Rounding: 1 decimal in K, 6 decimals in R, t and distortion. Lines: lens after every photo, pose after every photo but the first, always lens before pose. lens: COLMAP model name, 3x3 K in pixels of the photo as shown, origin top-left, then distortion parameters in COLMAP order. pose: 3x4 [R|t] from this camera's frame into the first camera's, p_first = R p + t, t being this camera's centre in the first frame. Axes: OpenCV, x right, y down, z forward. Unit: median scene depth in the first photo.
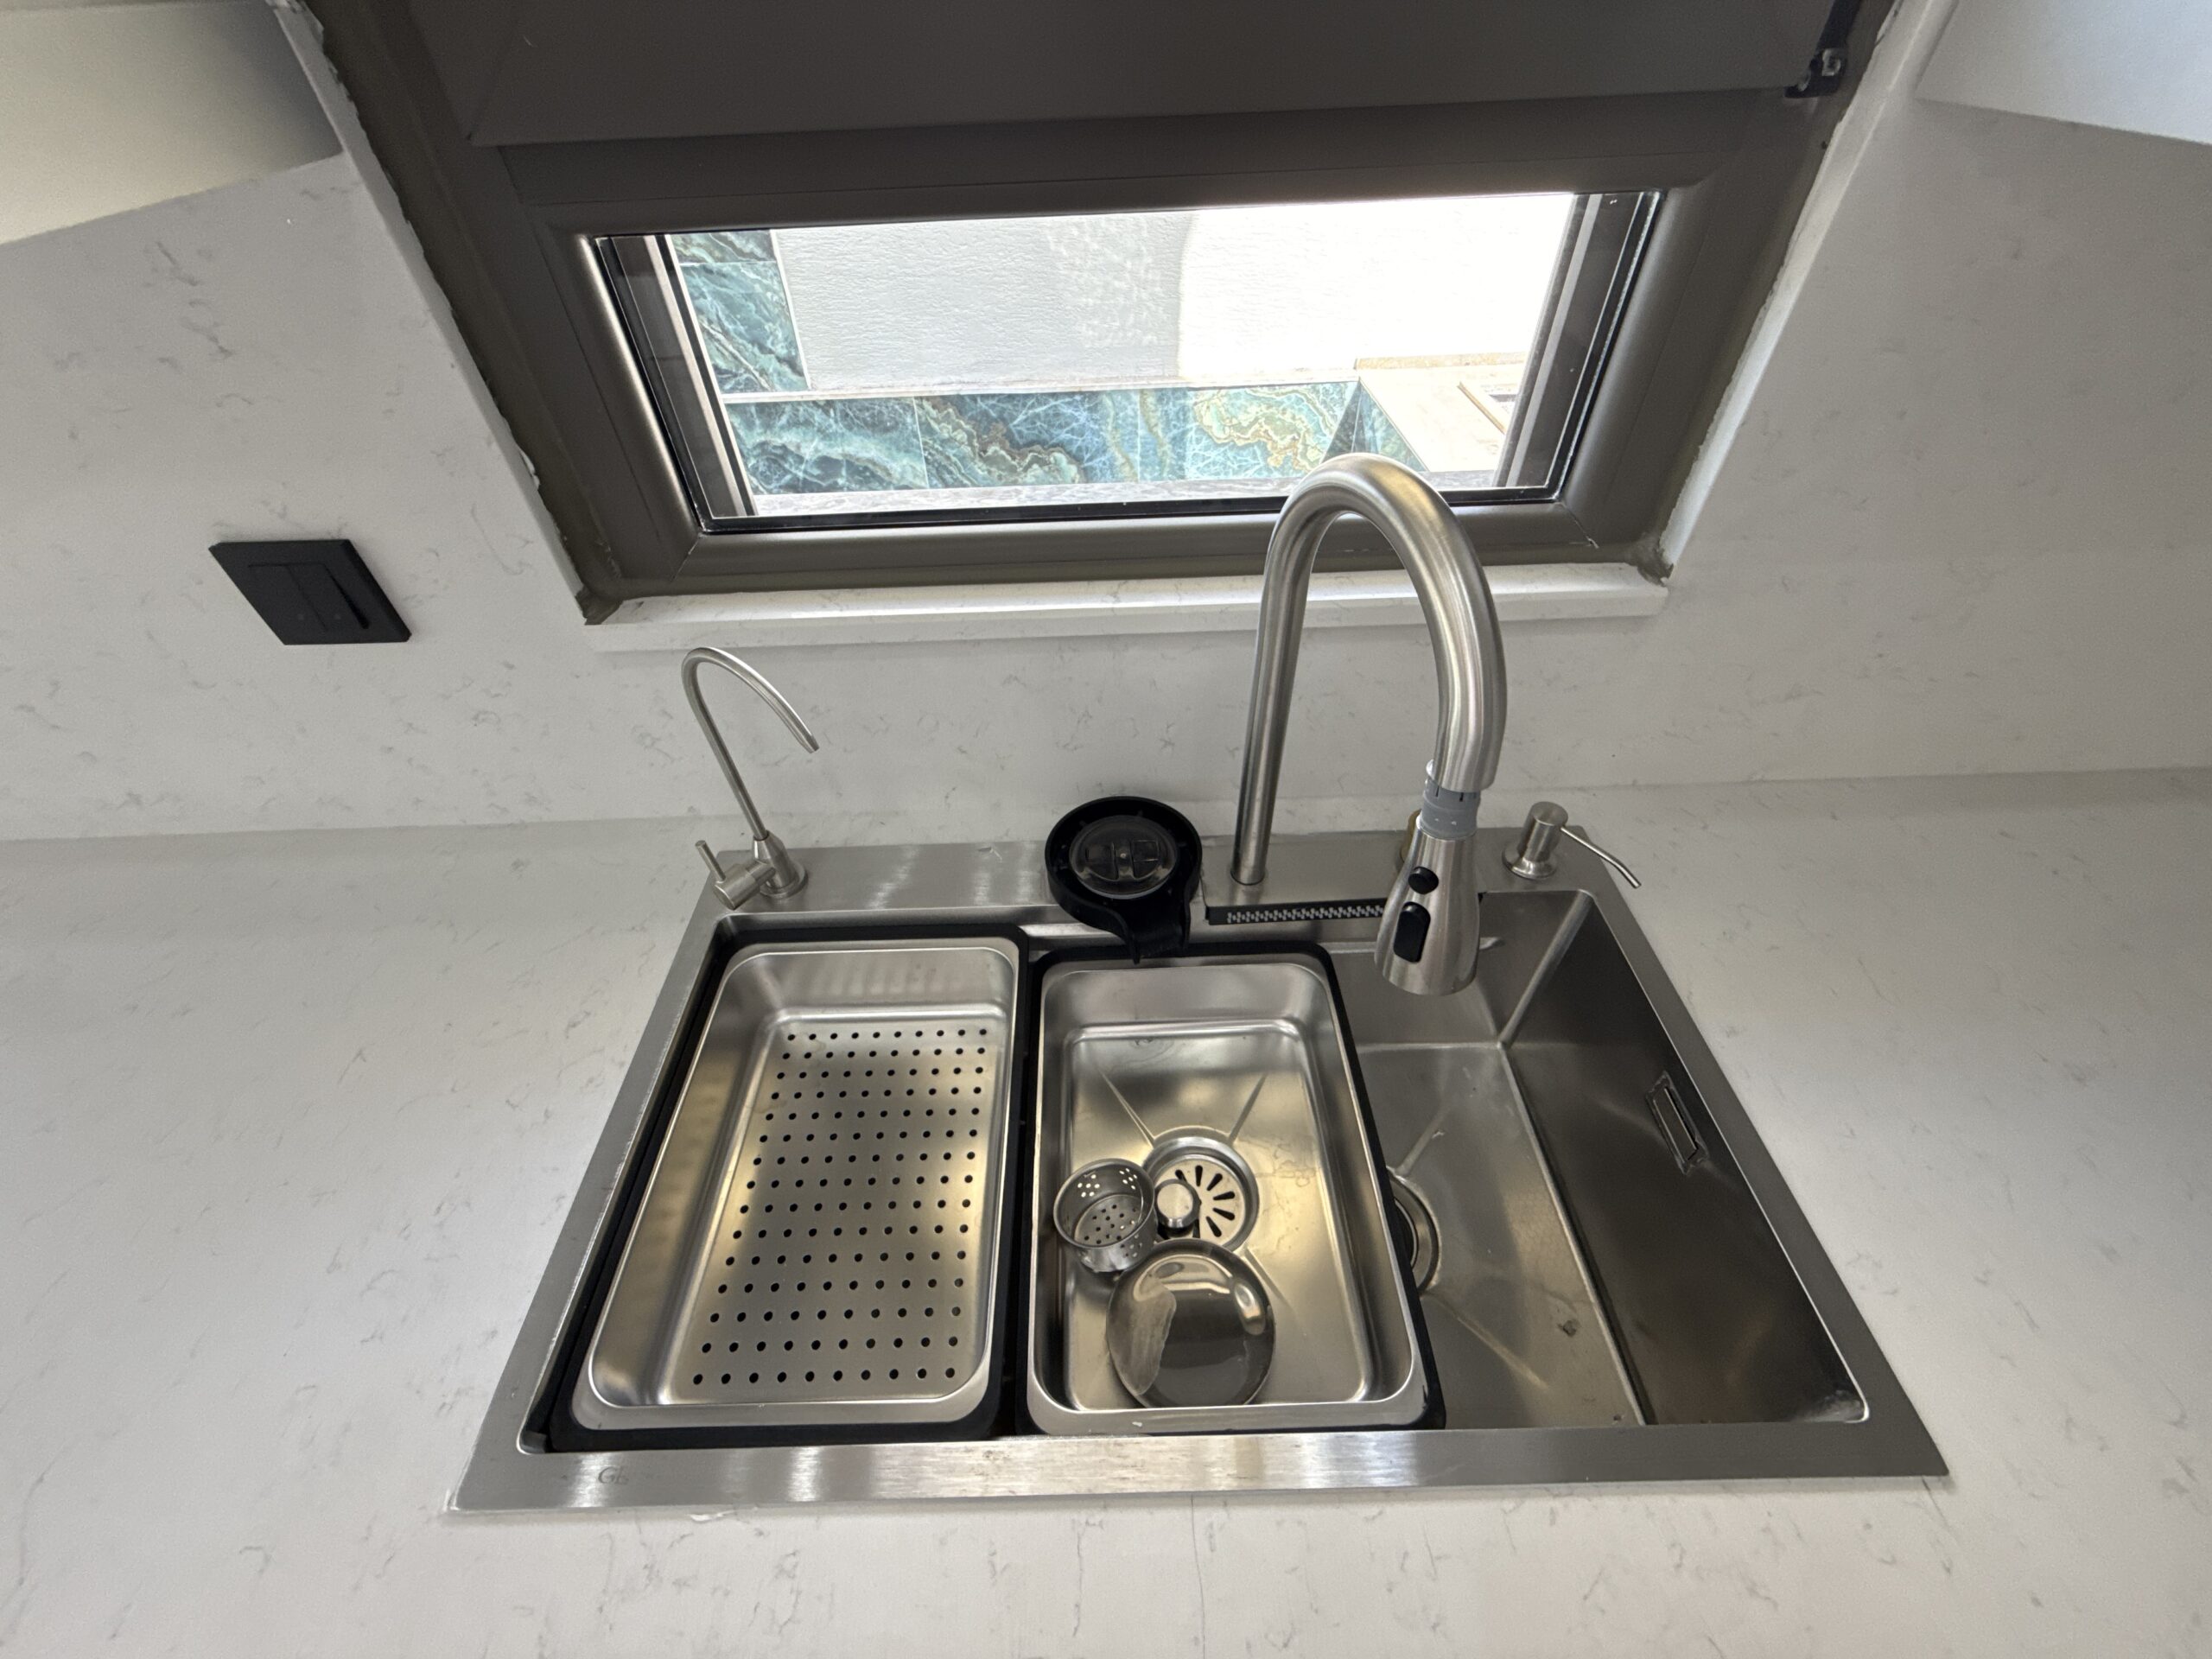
lens RADIAL K [[881.4, 0, 1110.4], [0, 881.4, 832.8], [0, 0, 1]] dist [-0.000372, 0.000287]
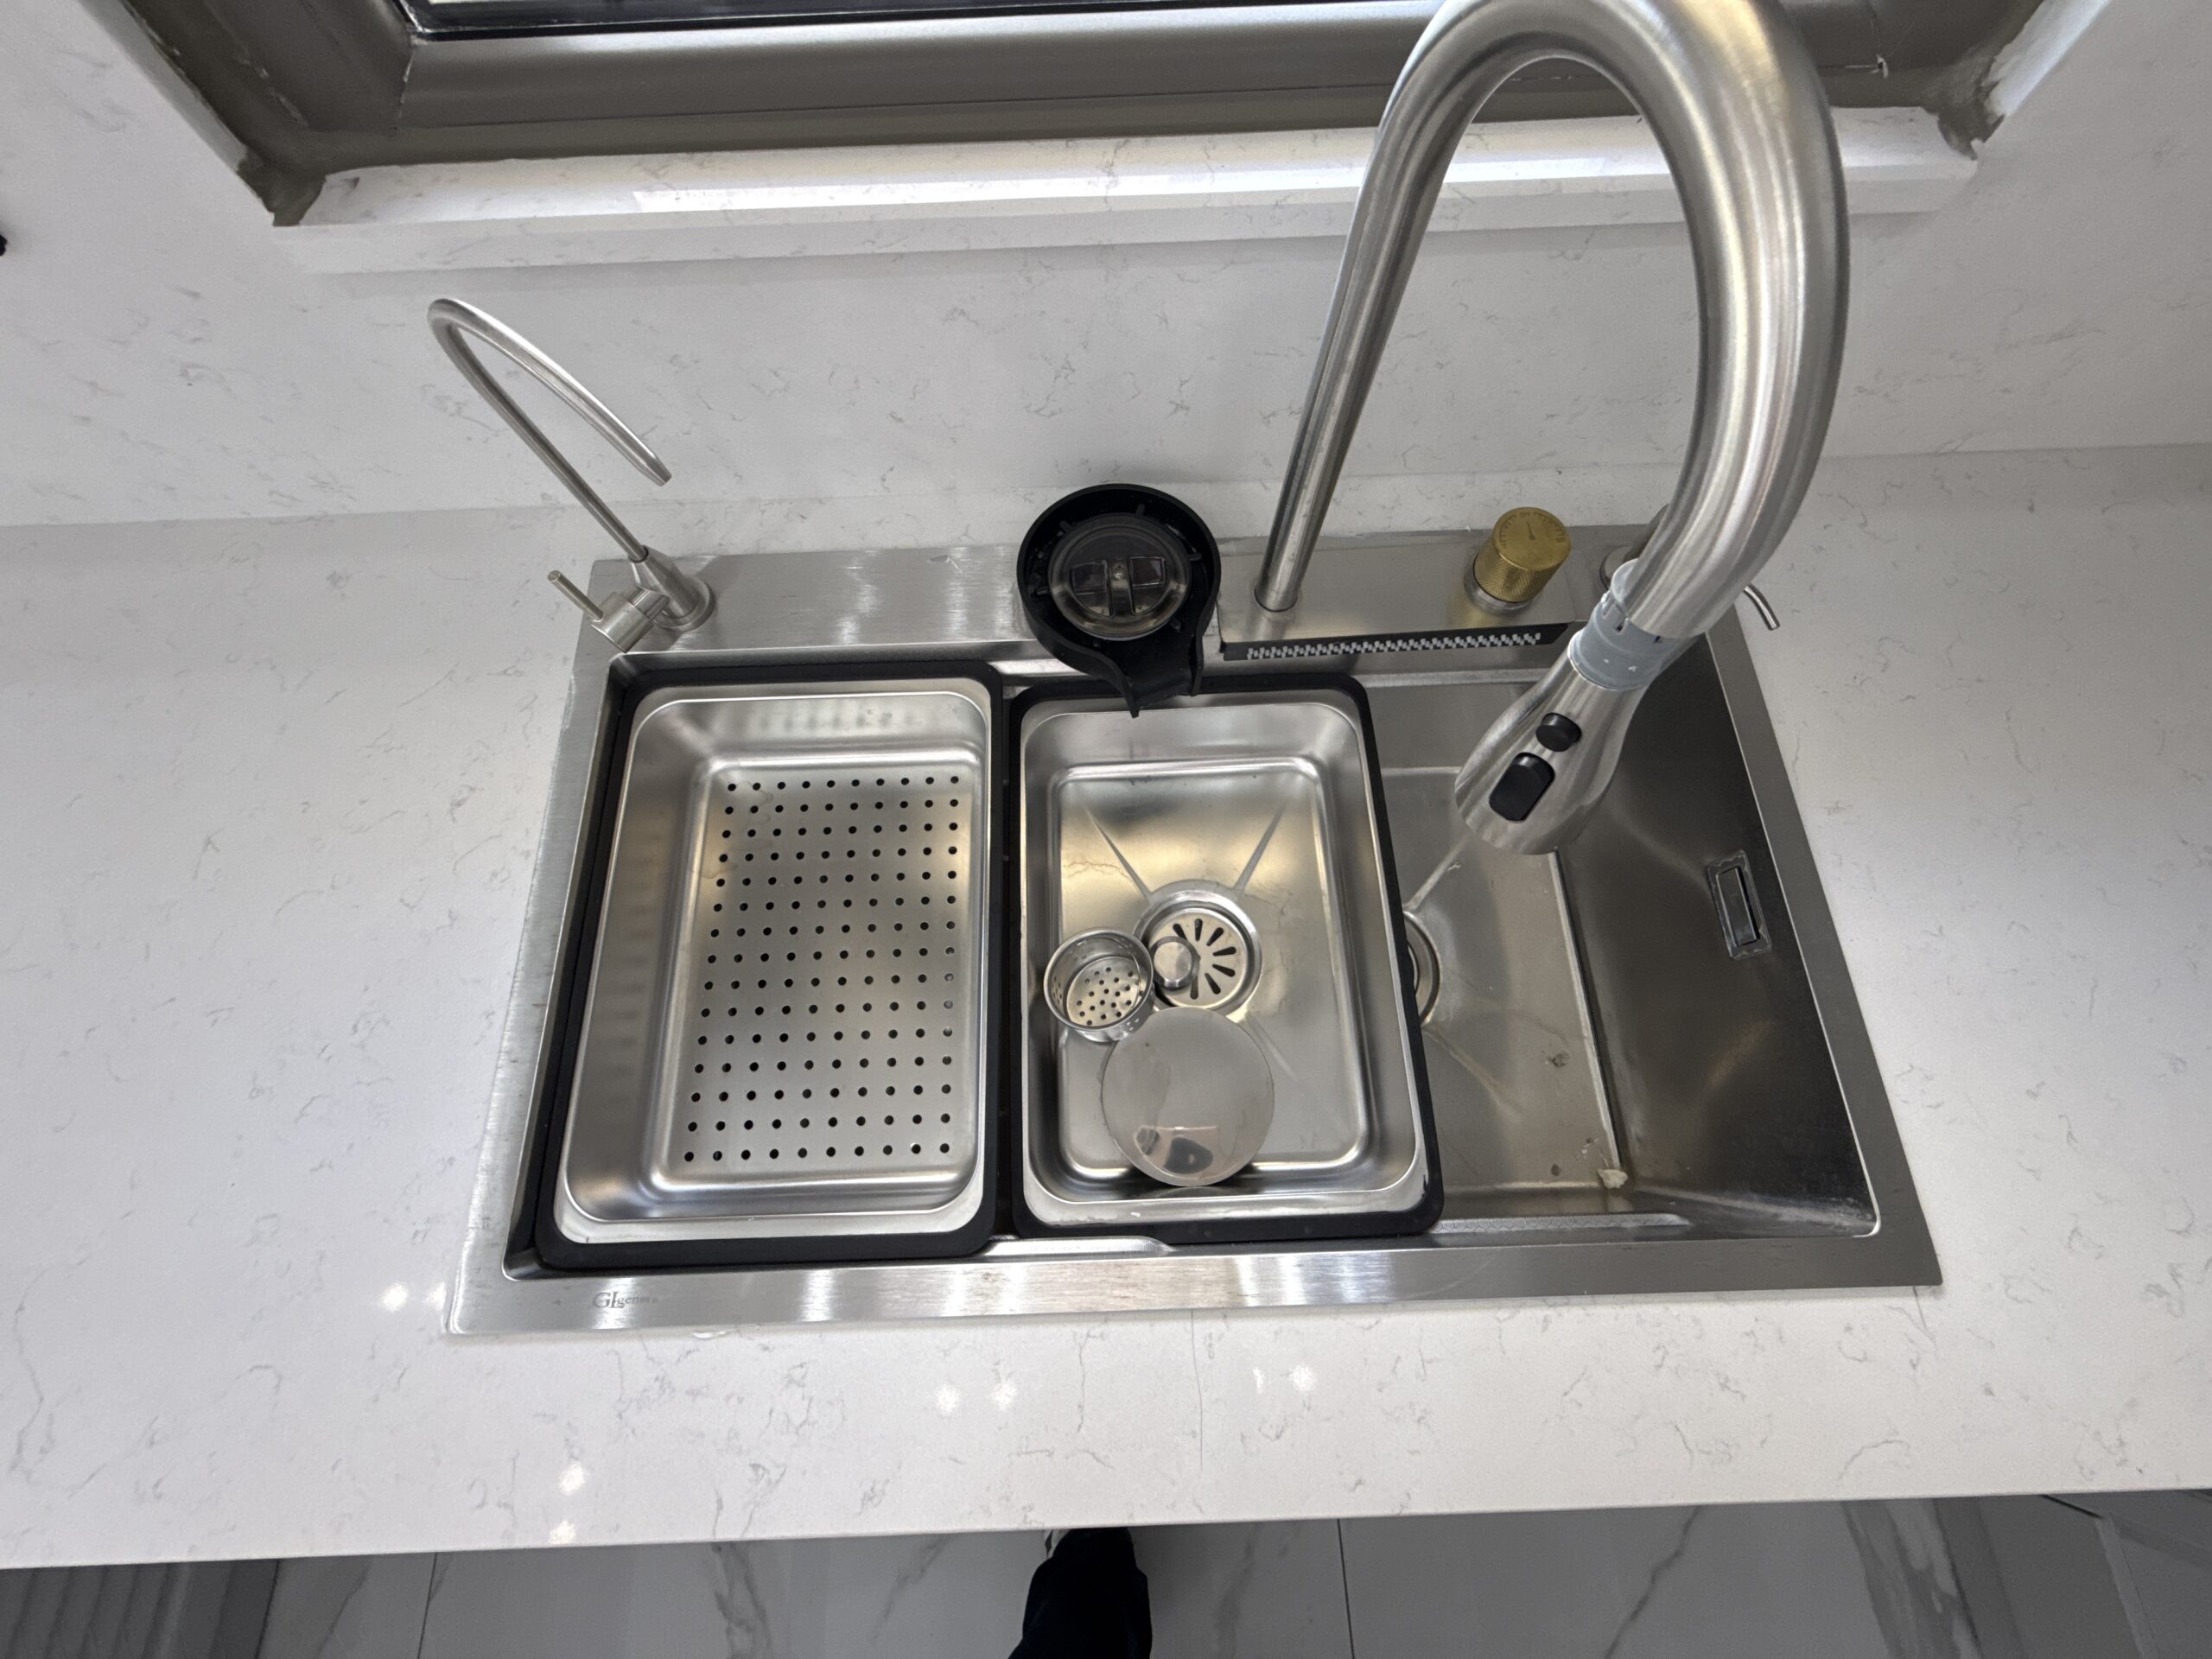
lens RADIAL K [[881.4, 0, 1106.4], [0, 881.4, 829.3], [0, 0, 1]] dist [-0.000372, 0.000287]
pose [[0.999826, -0.007858, 0.016907, -0.012036], [-0.000321, 0.899431, 0.437062, -0.121488], [-0.018641, -0.436991, 0.899272, 0.227042]]
